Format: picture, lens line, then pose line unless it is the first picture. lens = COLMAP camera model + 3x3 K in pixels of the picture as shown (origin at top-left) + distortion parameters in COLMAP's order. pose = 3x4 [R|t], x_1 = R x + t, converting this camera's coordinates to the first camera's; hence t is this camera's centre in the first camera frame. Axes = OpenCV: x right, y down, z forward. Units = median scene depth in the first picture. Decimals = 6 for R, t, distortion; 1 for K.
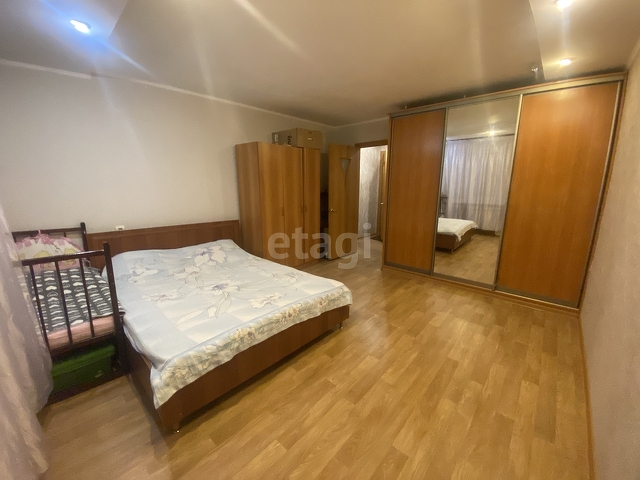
lens RADIAL K [[260.4, 0, 315.9], [0, 260.4, 240.6], [0, 0, 1]] dist [0.002385, -0.010250]
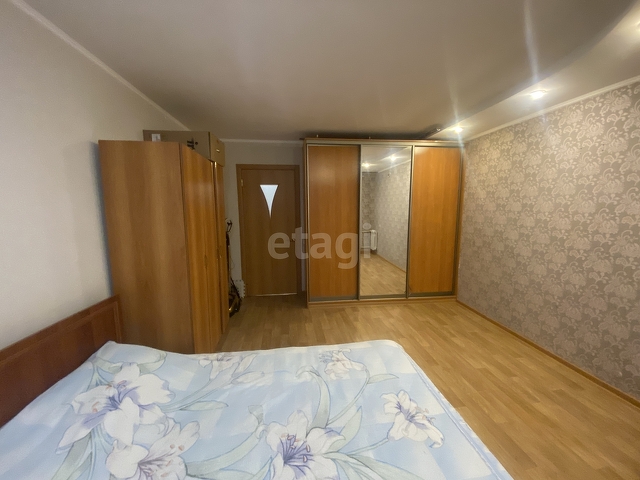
lens RADIAL K [[260.4, 0, 315.9], [0, 260.4, 240.6], [0, 0, 1]] dist [0.002385, -0.010250]
pose [[0.645533, -0.101260, 0.756989, -0.570721], [0.163077, 0.986588, -0.007093, -0.157510], [-0.746118, 0.128026, 0.653389, 0.550678]]
